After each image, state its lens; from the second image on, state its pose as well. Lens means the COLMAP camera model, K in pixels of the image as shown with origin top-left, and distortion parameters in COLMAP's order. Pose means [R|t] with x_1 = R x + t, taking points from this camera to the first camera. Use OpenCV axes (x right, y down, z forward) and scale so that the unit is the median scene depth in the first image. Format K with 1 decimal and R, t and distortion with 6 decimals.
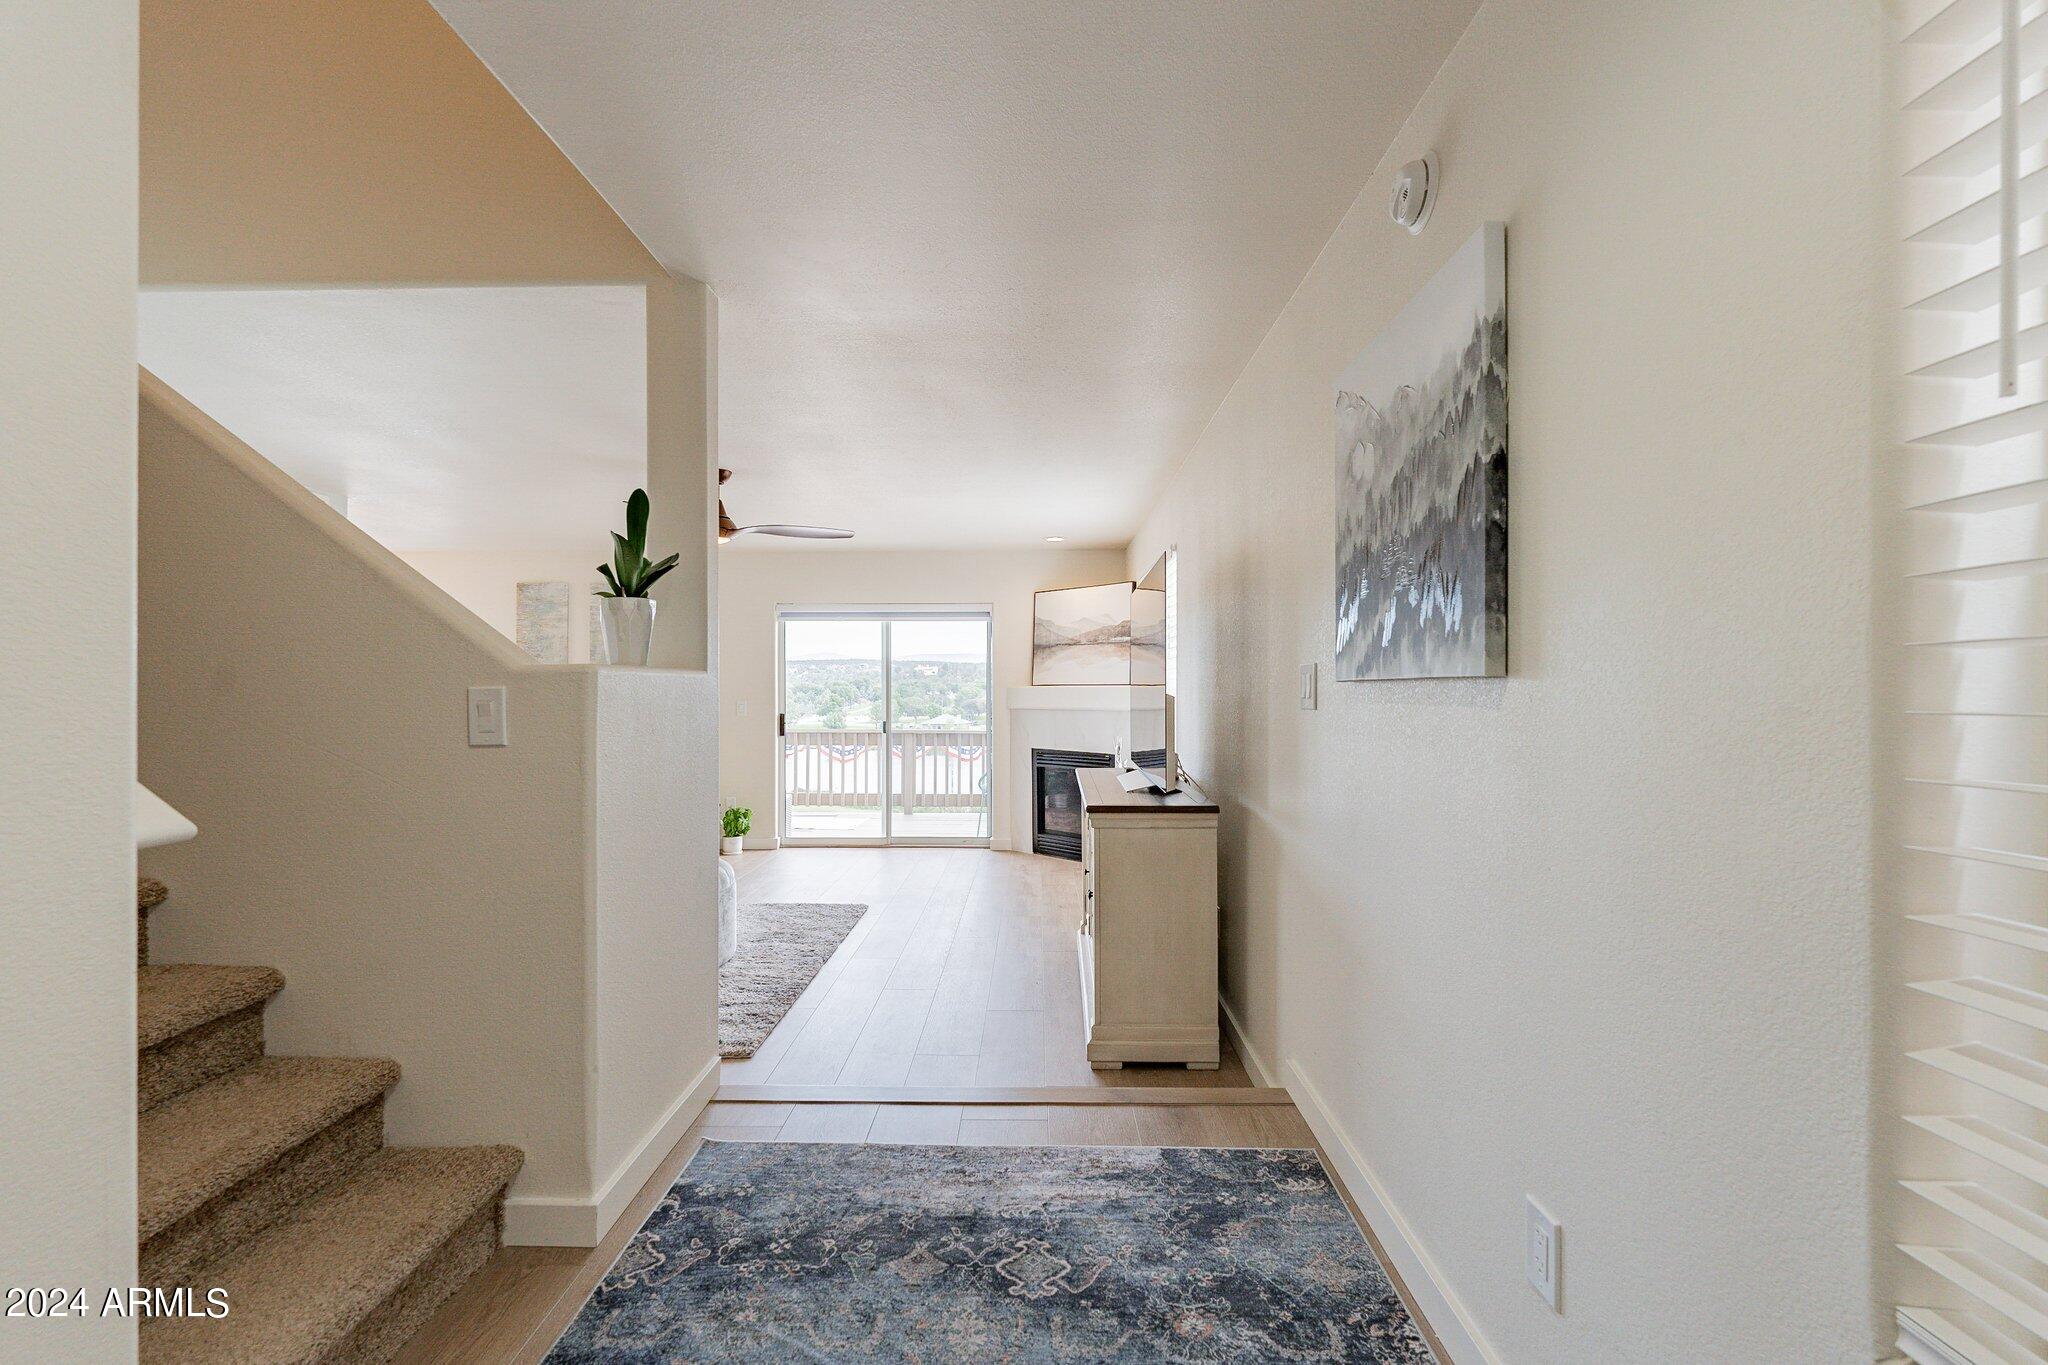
lens RADIAL K [[899.6, 0, 1036.0], [0, 899.6, 692.4], [0, 0, 1]] dist [-0.004764, -0.000099]
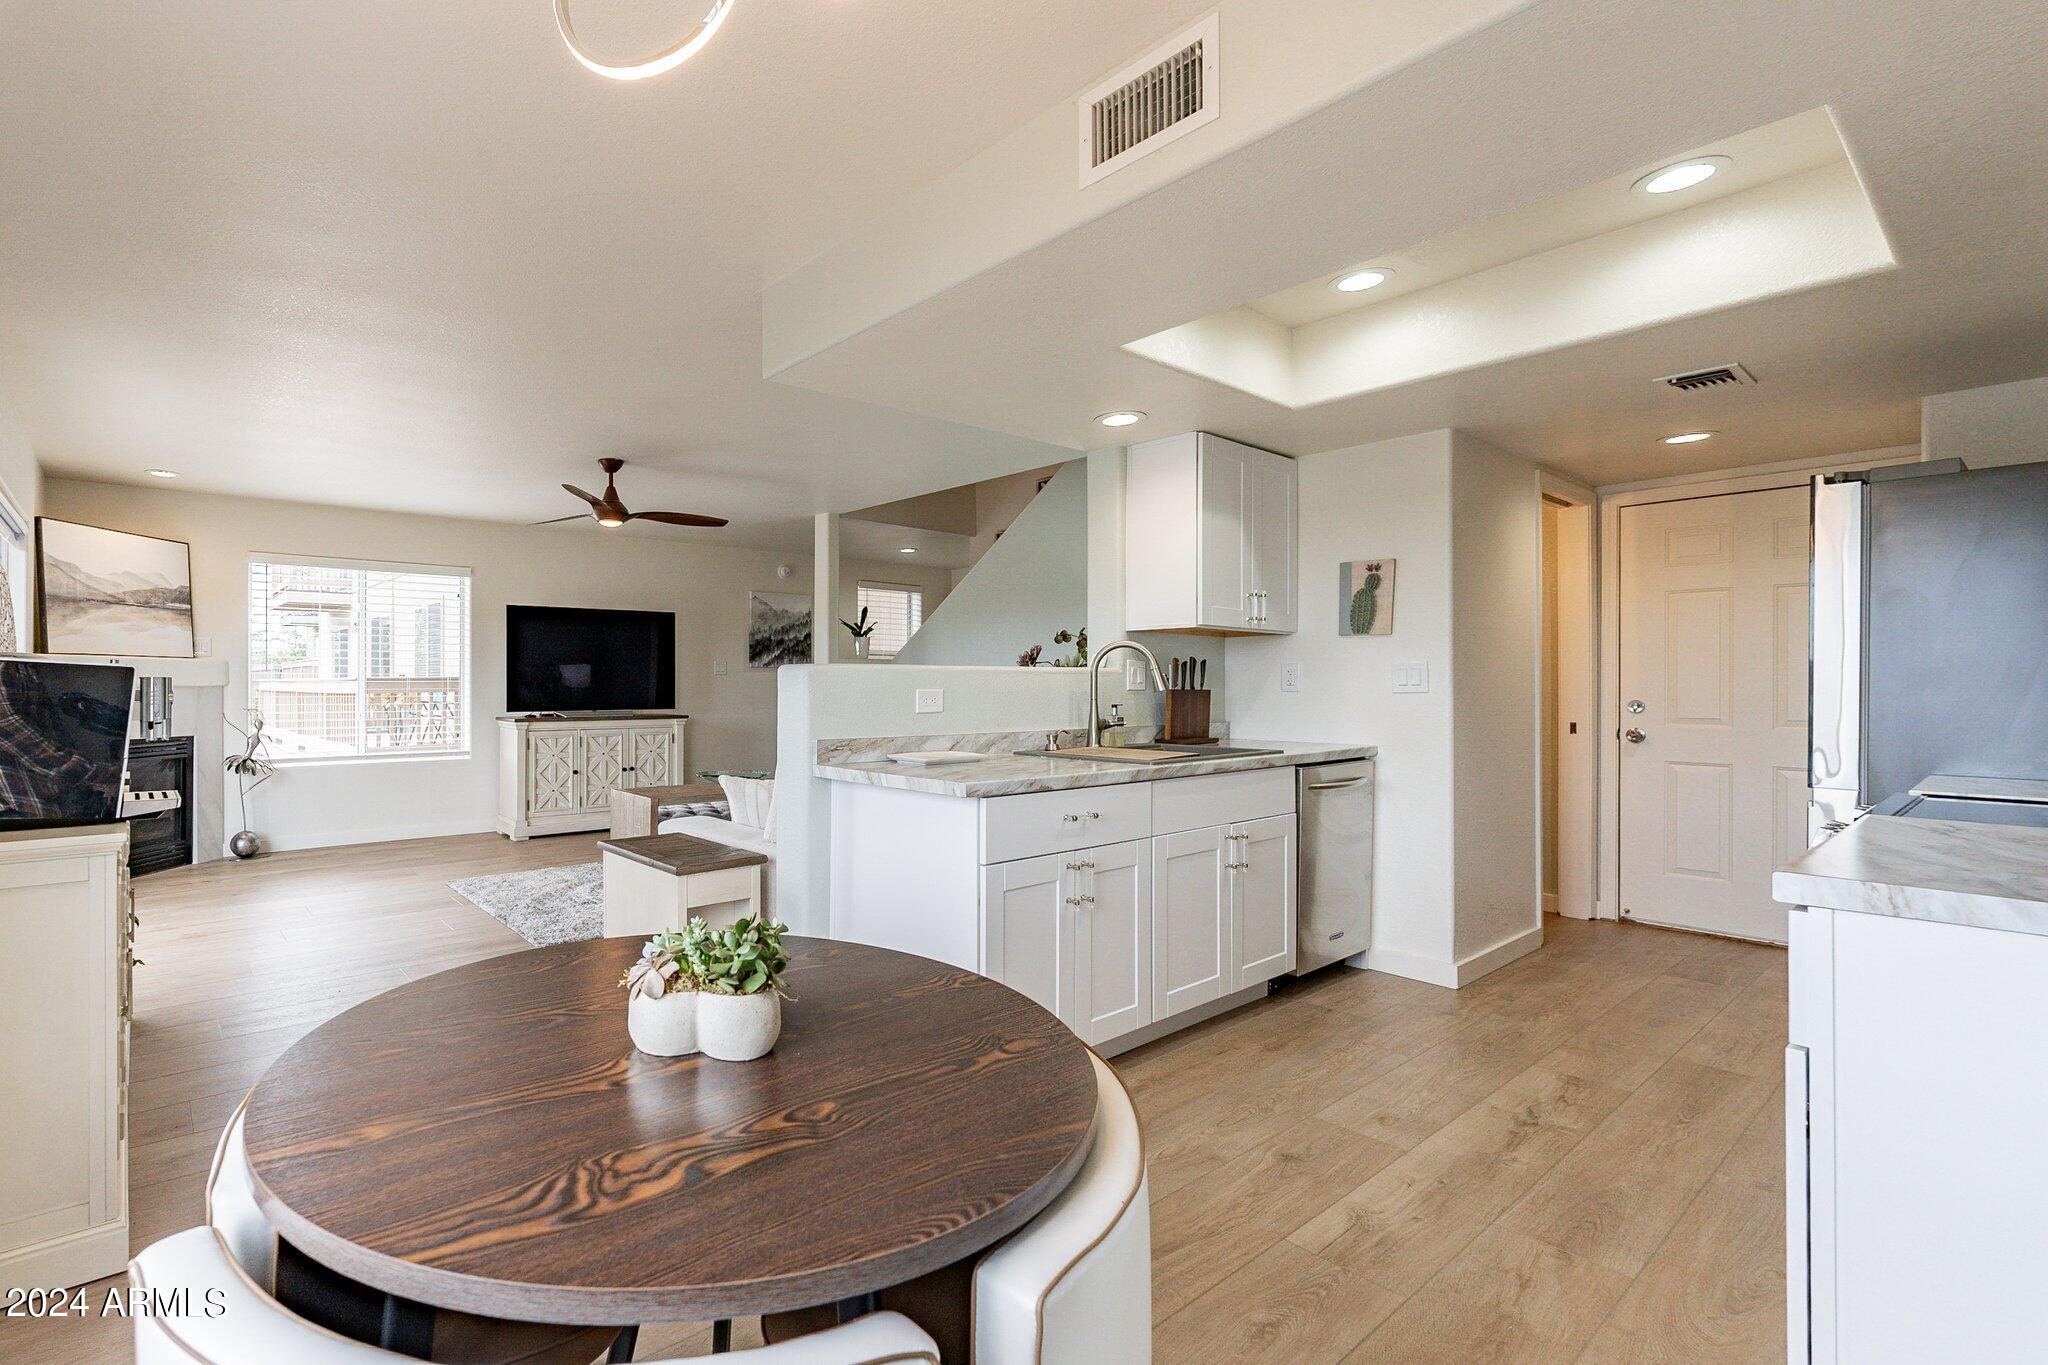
lens RADIAL K [[899.6, 0, 783.3], [0, 899.6, 685.8], [0, 0, 1]] dist [-0.004764, -0.000099]
pose [[-0.577442, 0.000132, 0.816432, -0.860567], [0.004957, 0.999982, 0.003345, 0.016520], [-0.816417, 0.005978, -0.577432, 0.921545]]
